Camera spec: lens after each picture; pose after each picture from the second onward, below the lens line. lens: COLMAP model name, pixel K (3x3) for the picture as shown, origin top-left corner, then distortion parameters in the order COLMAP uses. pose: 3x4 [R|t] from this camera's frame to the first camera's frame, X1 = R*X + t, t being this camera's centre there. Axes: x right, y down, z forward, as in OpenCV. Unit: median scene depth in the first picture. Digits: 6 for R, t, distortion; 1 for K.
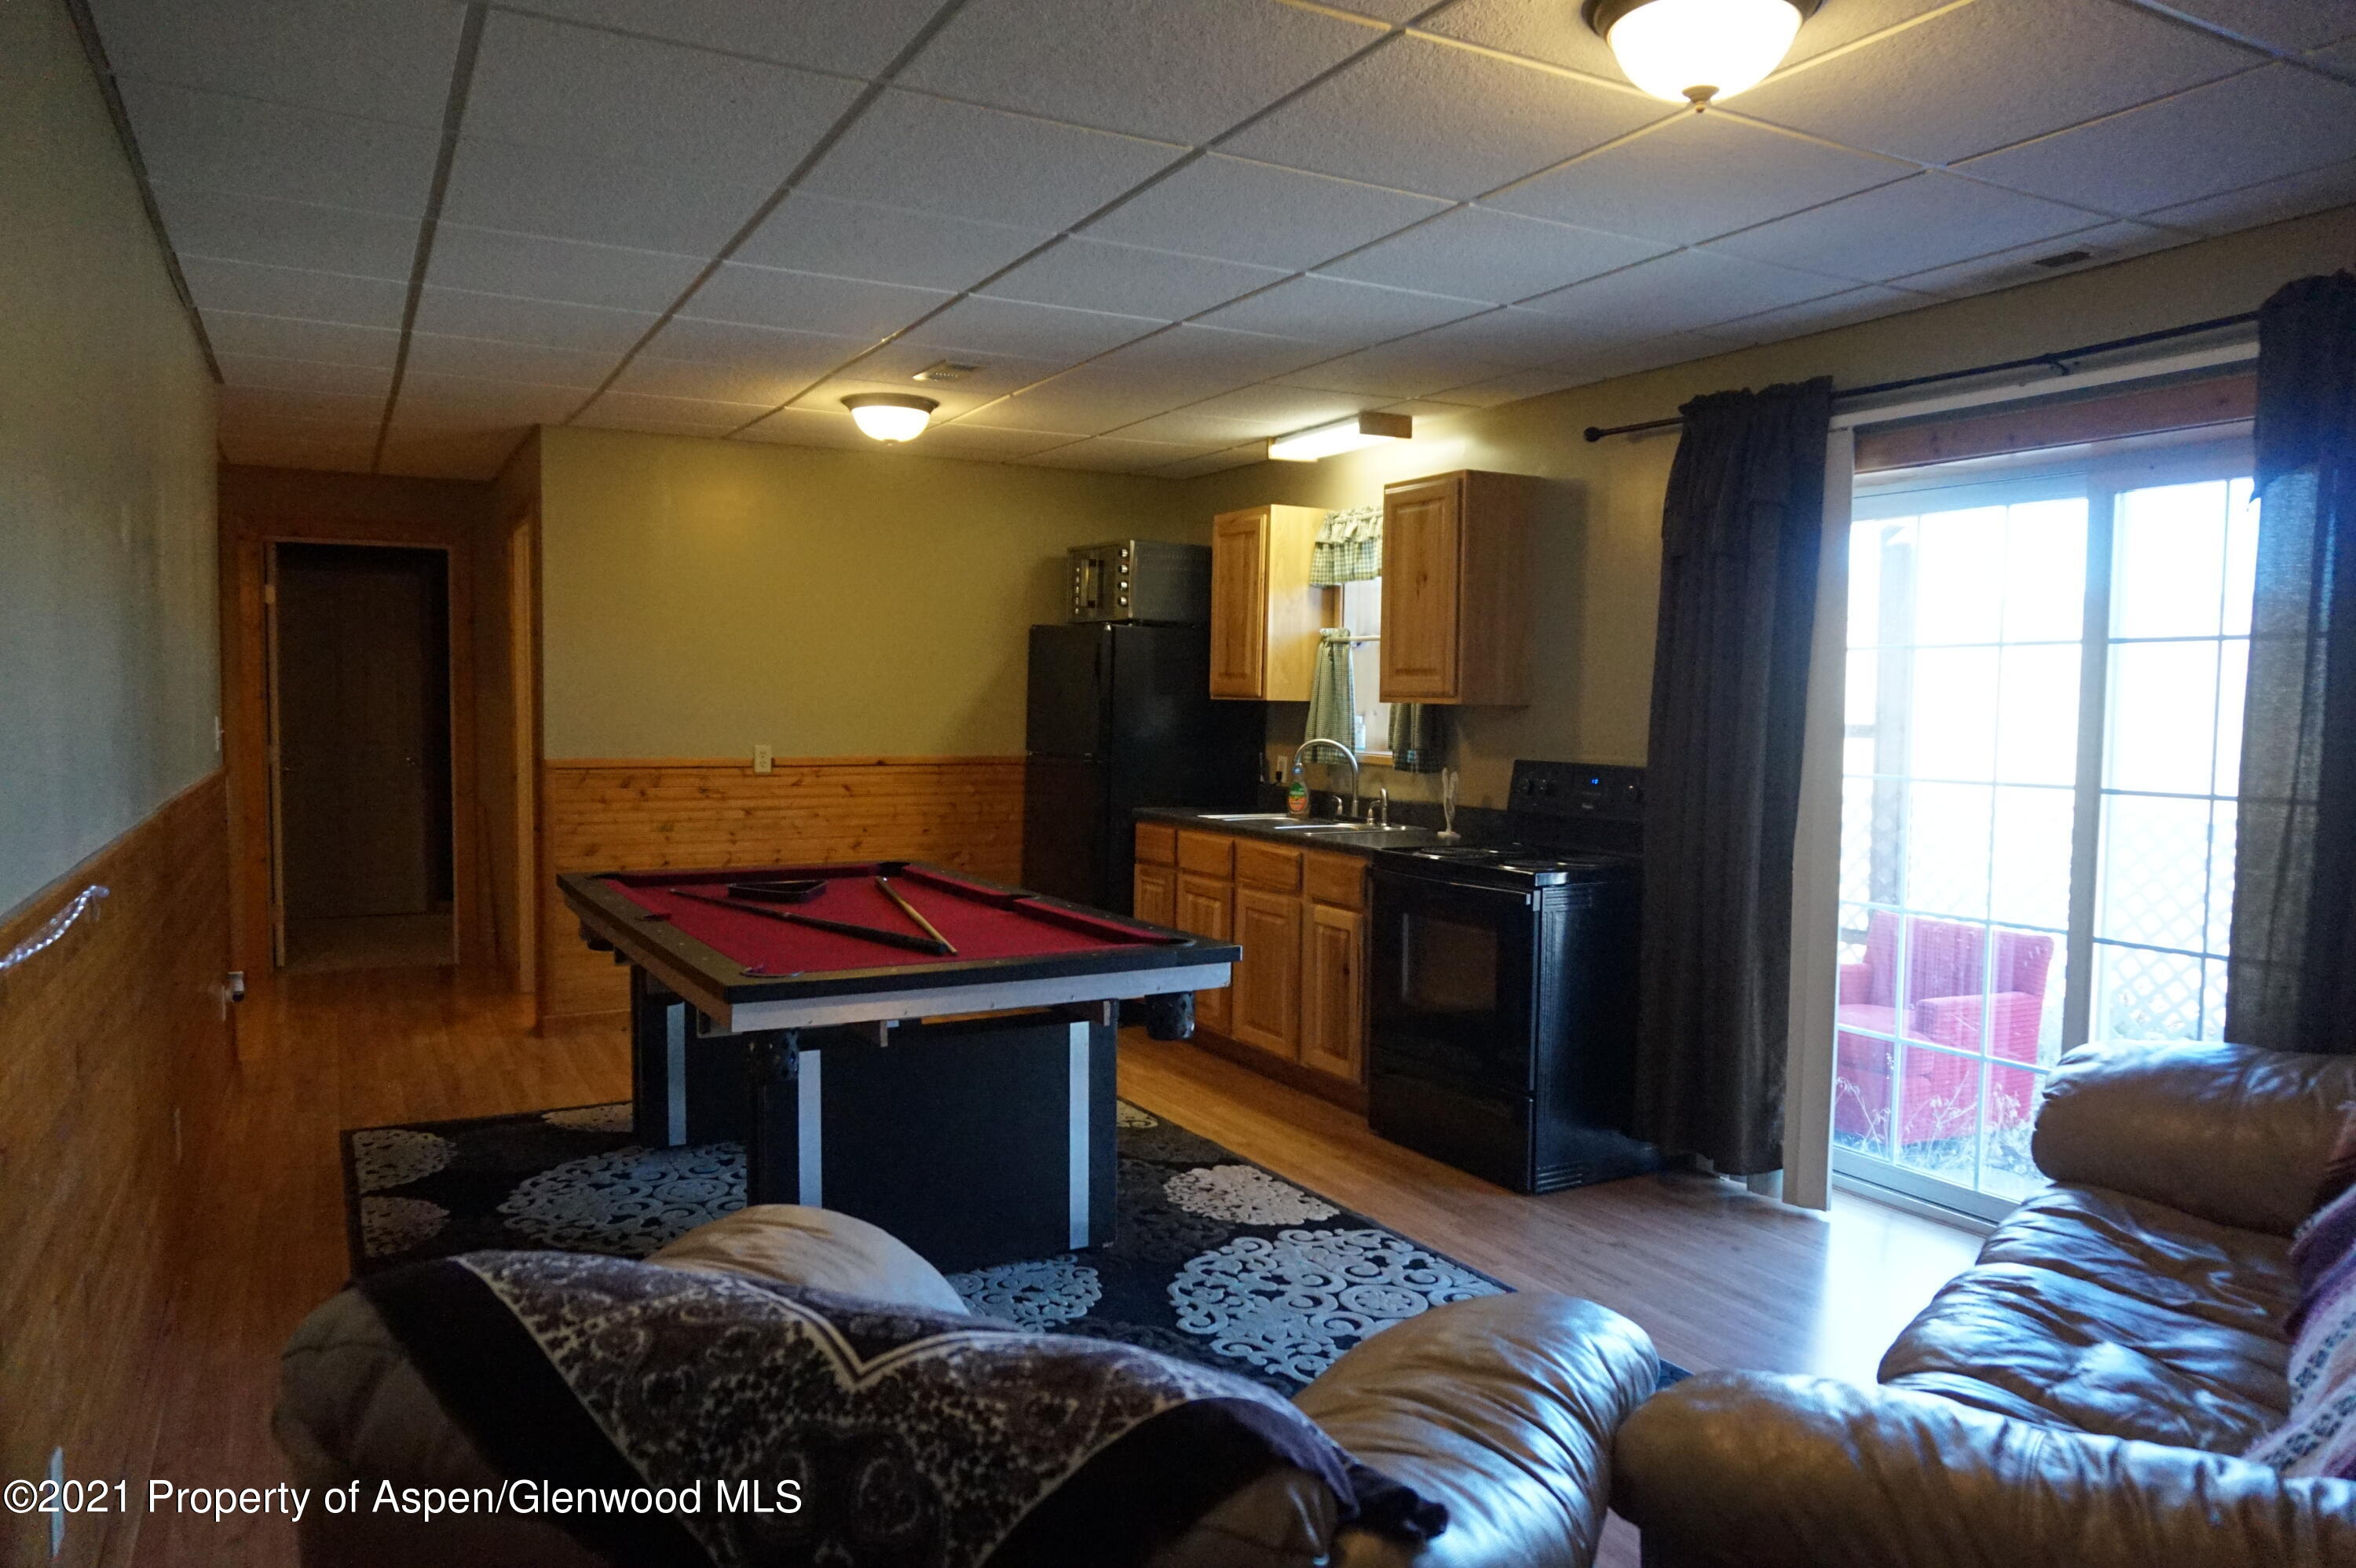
lens RADIAL K [[1605.5, 0, 1178.0], [0, 1605.5, 784.0], [0, 0, 1]] dist [-0.046773, 0.039302]
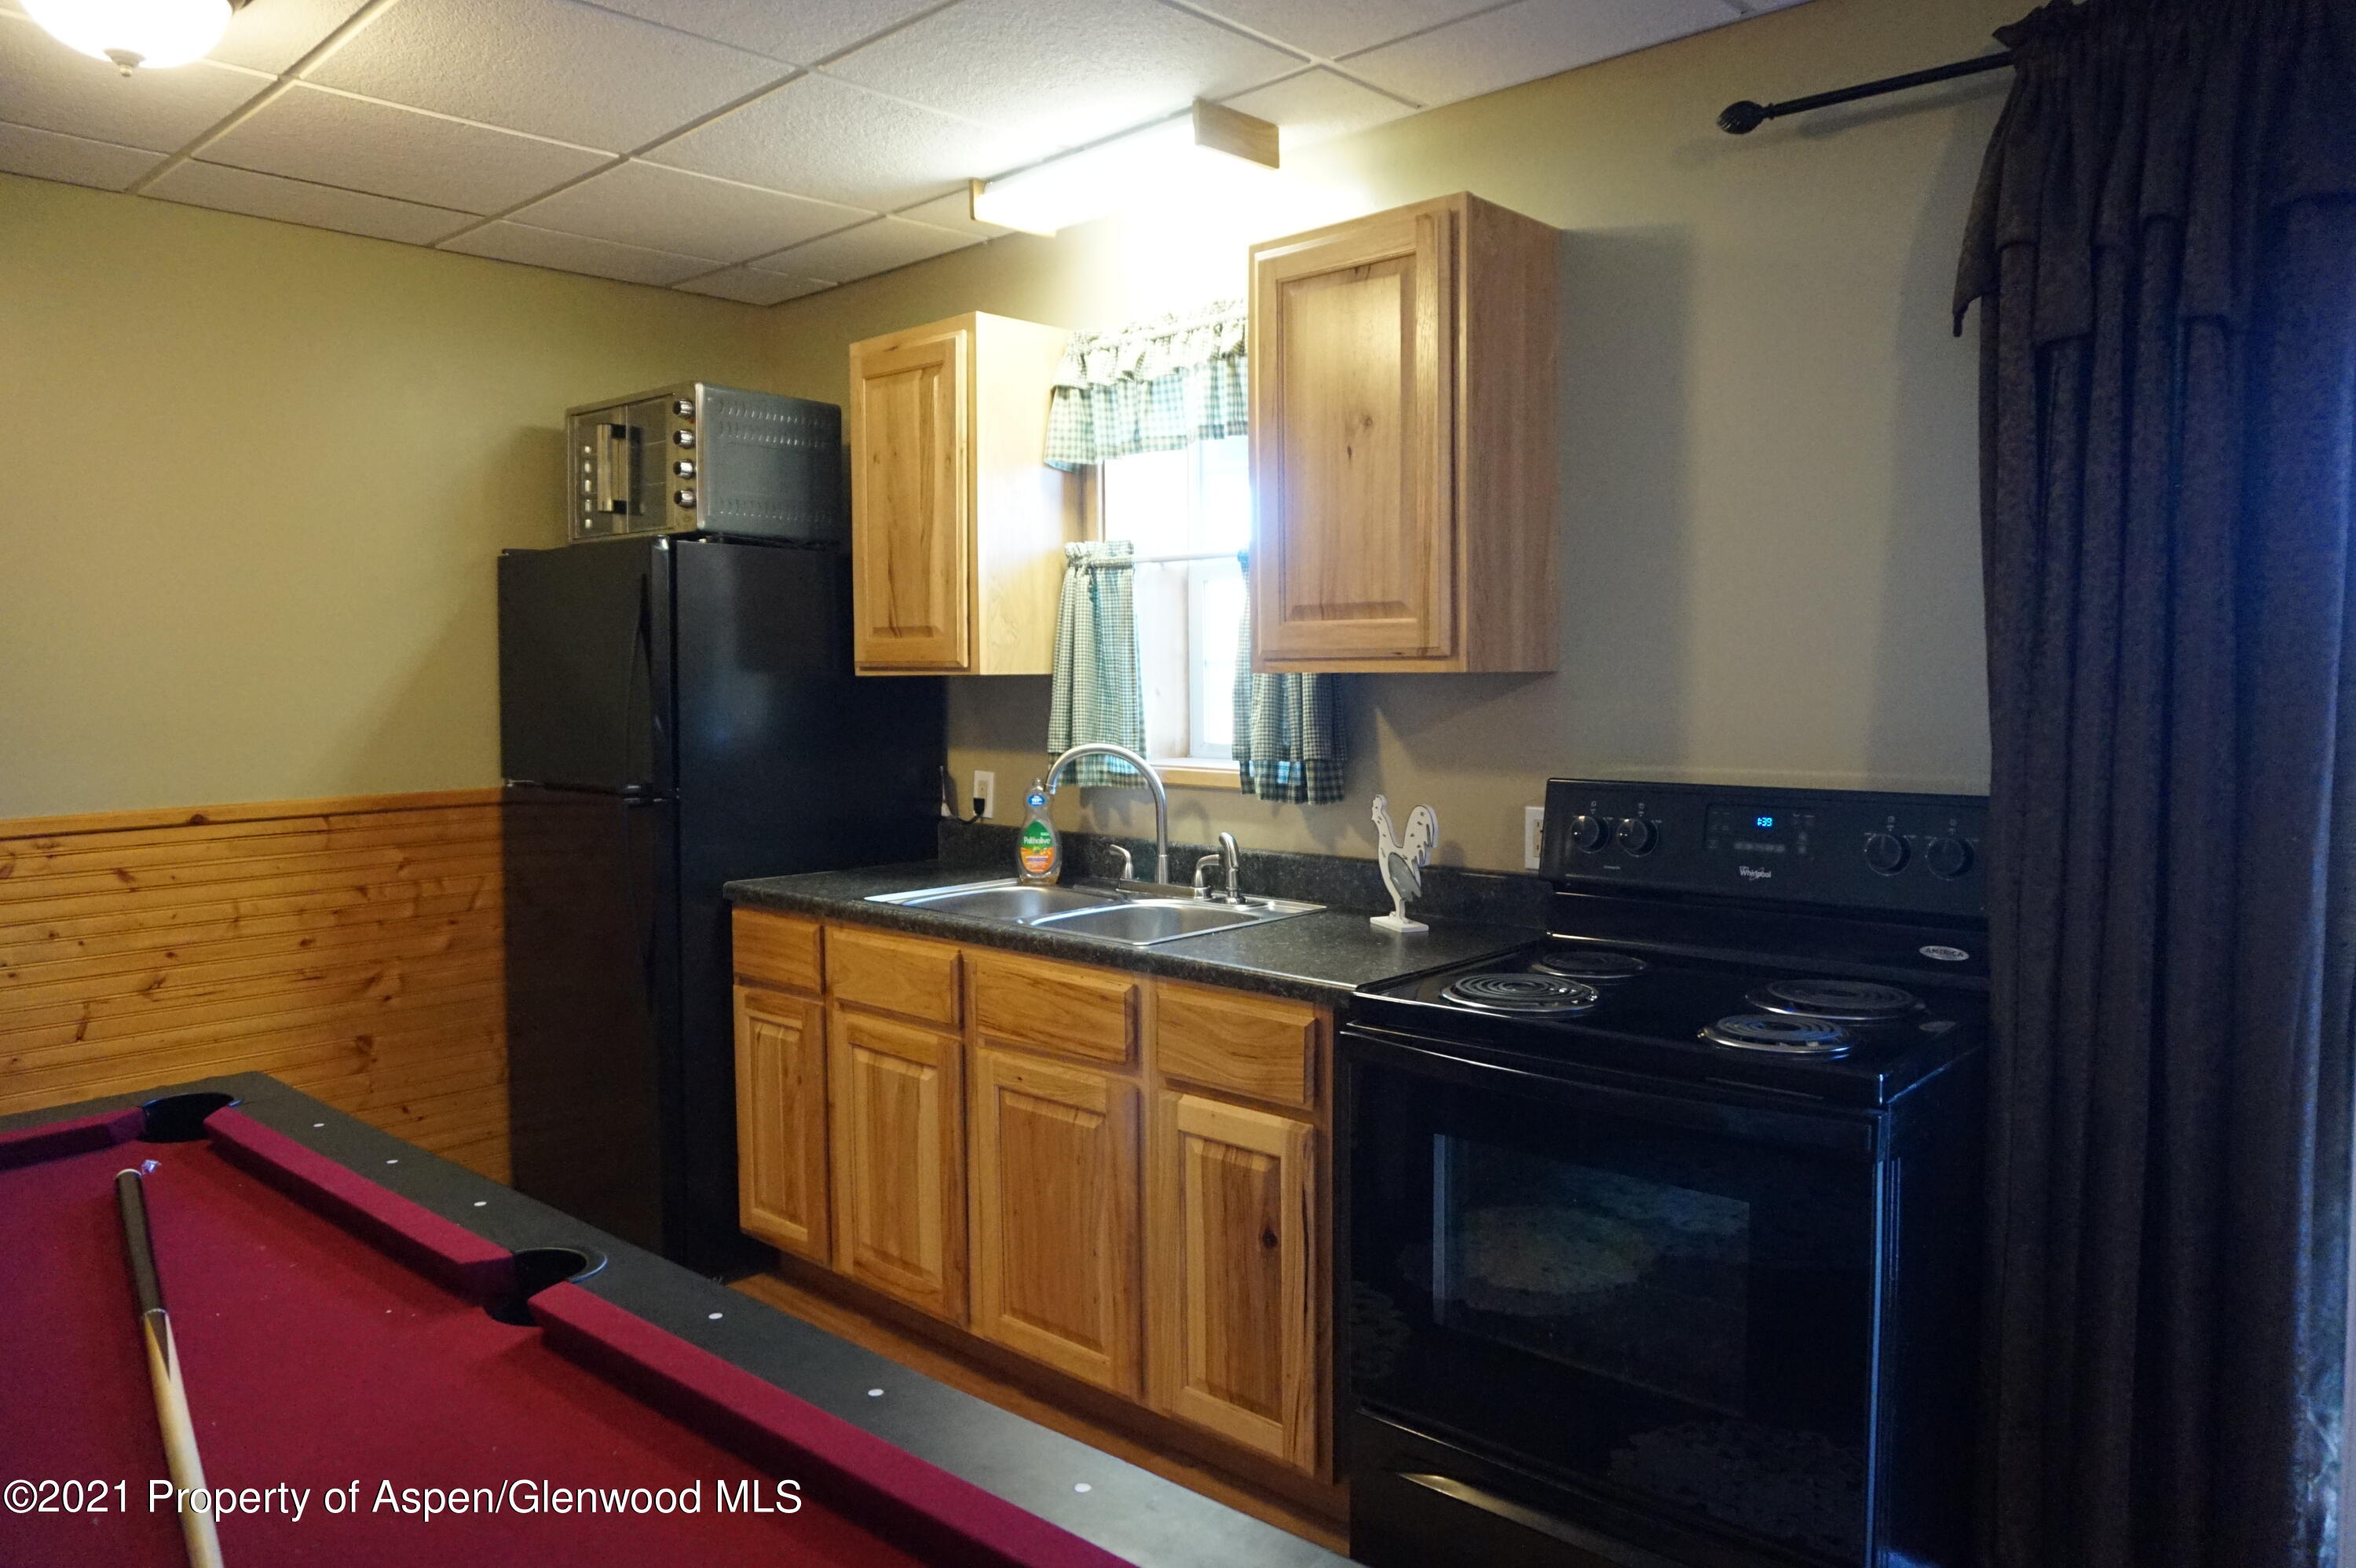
lens RADIAL K [[1605.5, 0, 1178.0], [0, 1605.5, 784.0], [0, 0, 1]] dist [-0.046773, 0.039302]
pose [[0.948084, -0.047334, 0.314478, -0.053555], [0.041759, 0.998829, 0.024445, -0.025954], [-0.315266, -0.010044, 0.948950, 0.467124]]
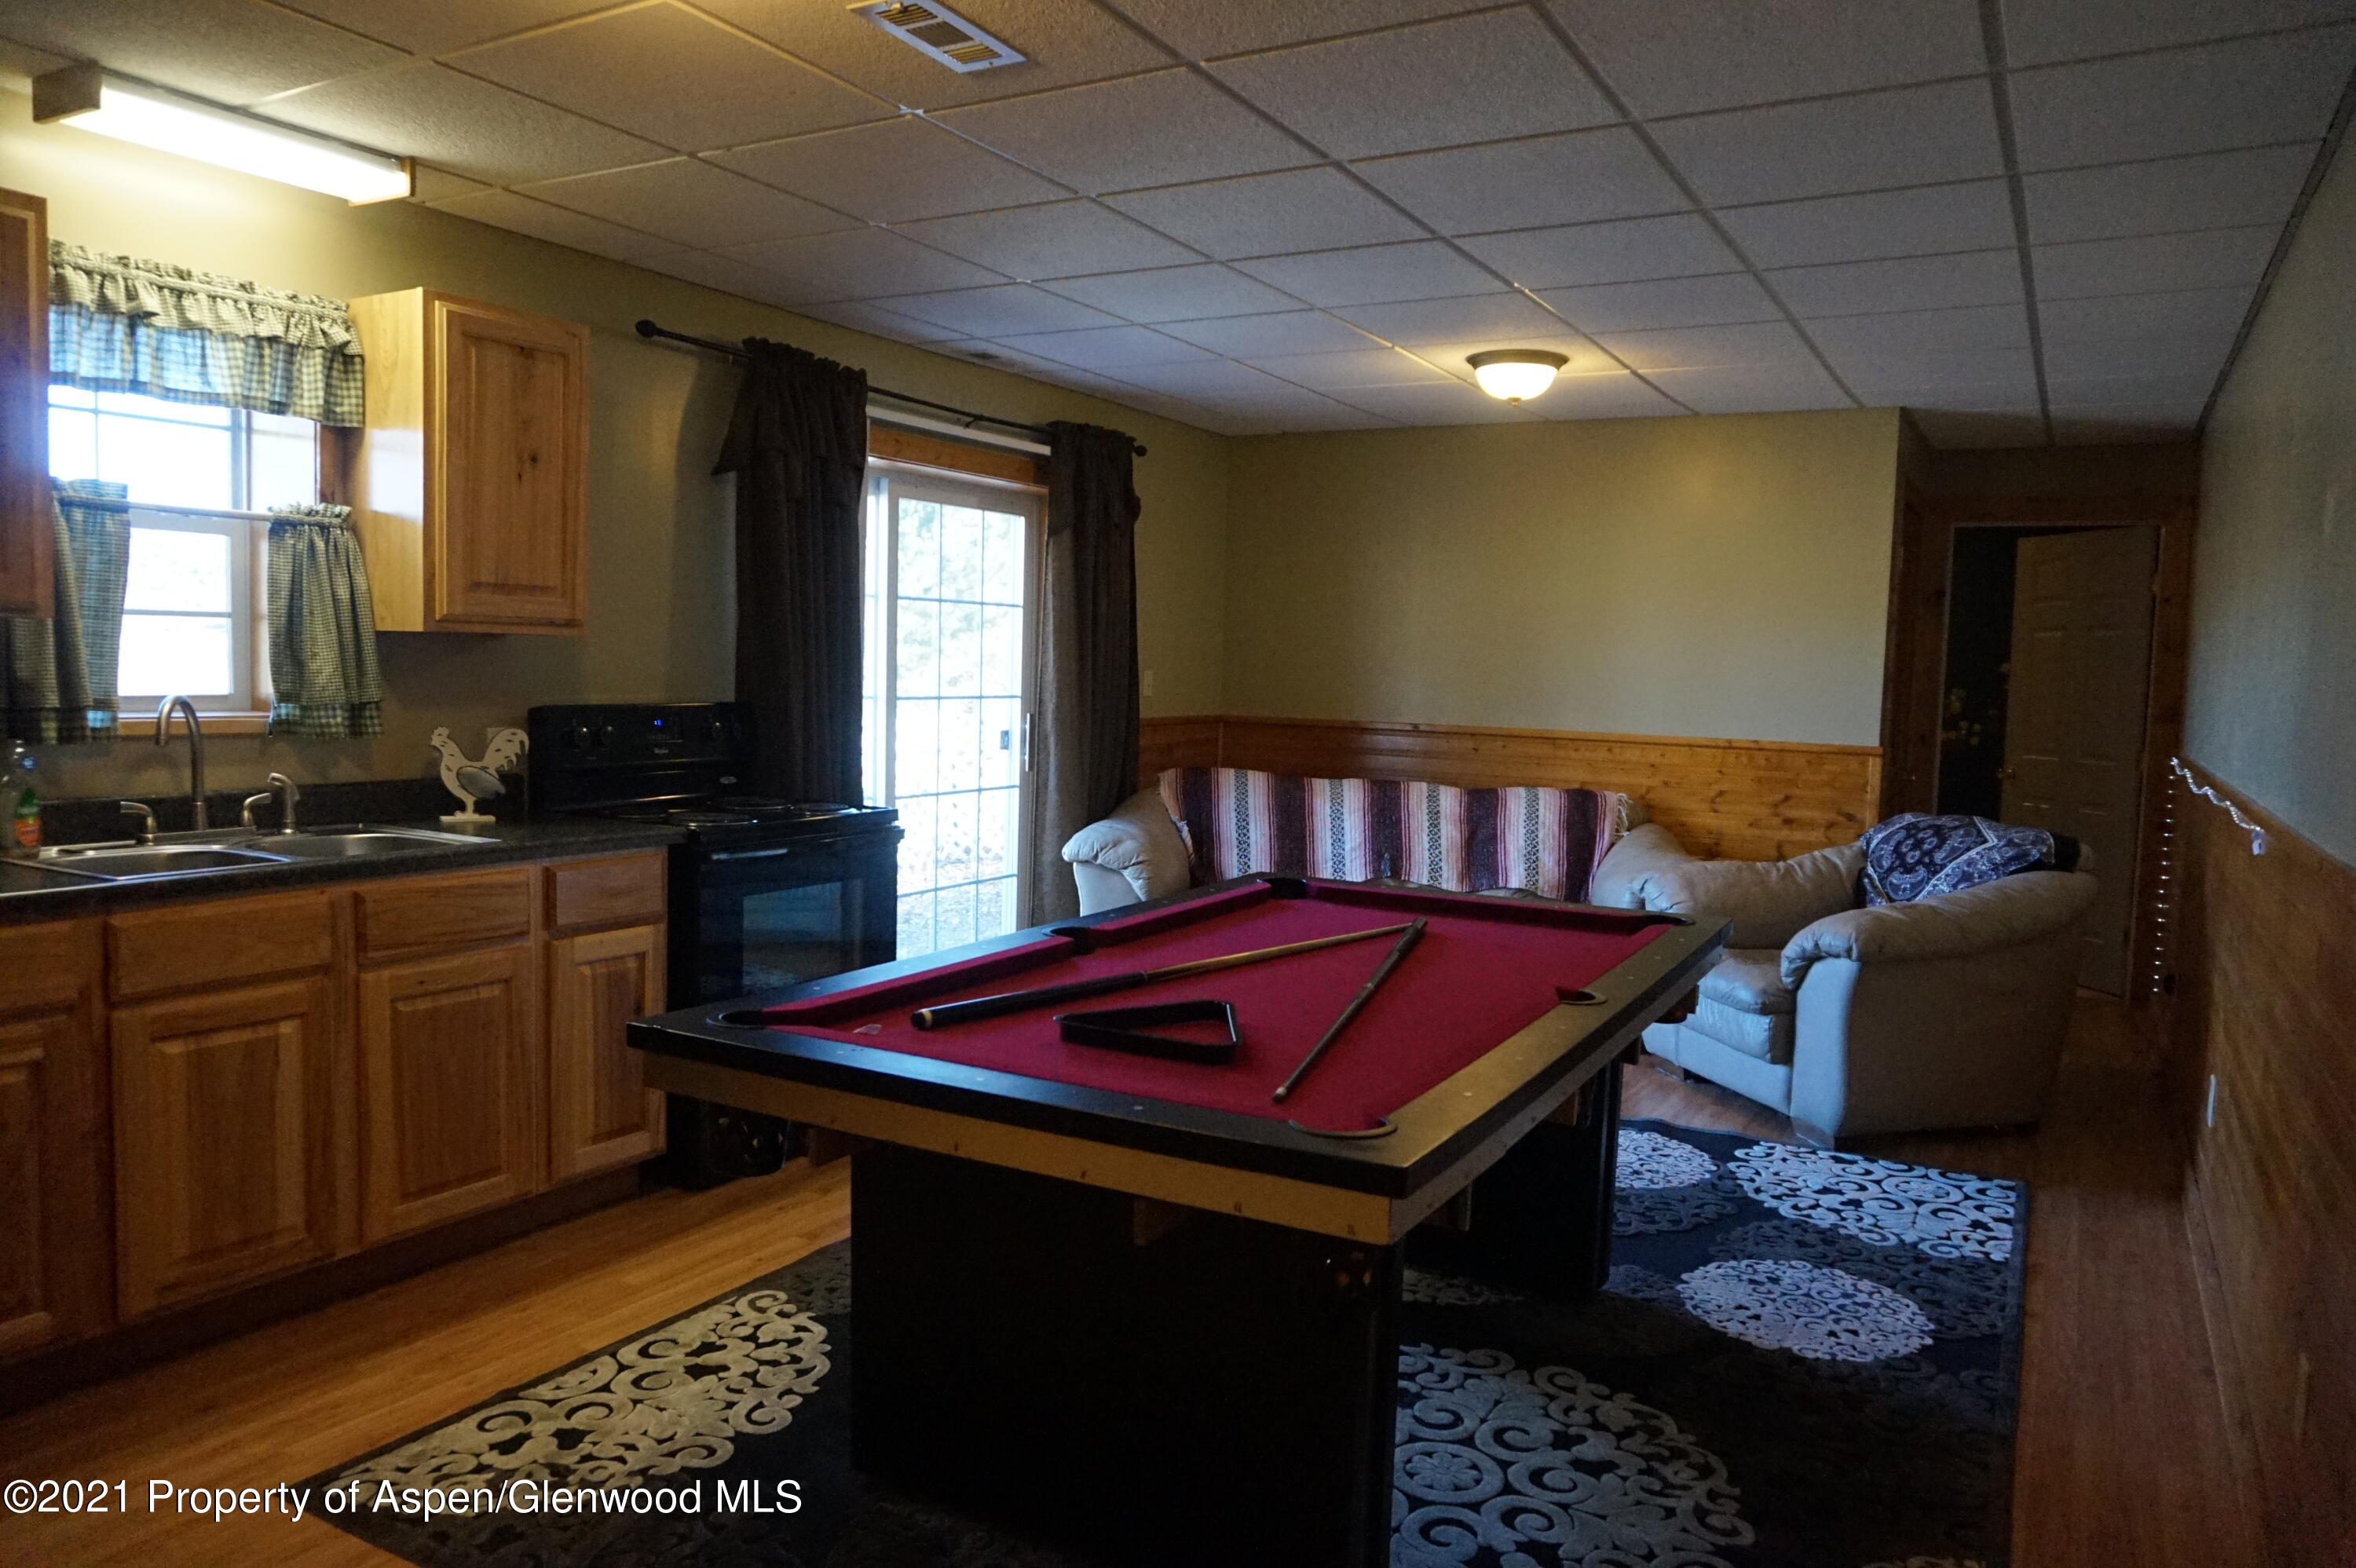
lens RADIAL K [[1605.5, 0, 1178.0], [0, 1605.5, 784.0], [0, 0, 1]] dist [-0.046773, 0.039302]
pose [[-0.532053, -0.091997, 0.841698, -0.518078], [0.012623, 0.993107, 0.116526, -0.054122], [-0.846617, 0.072623, -0.527225, 0.974210]]
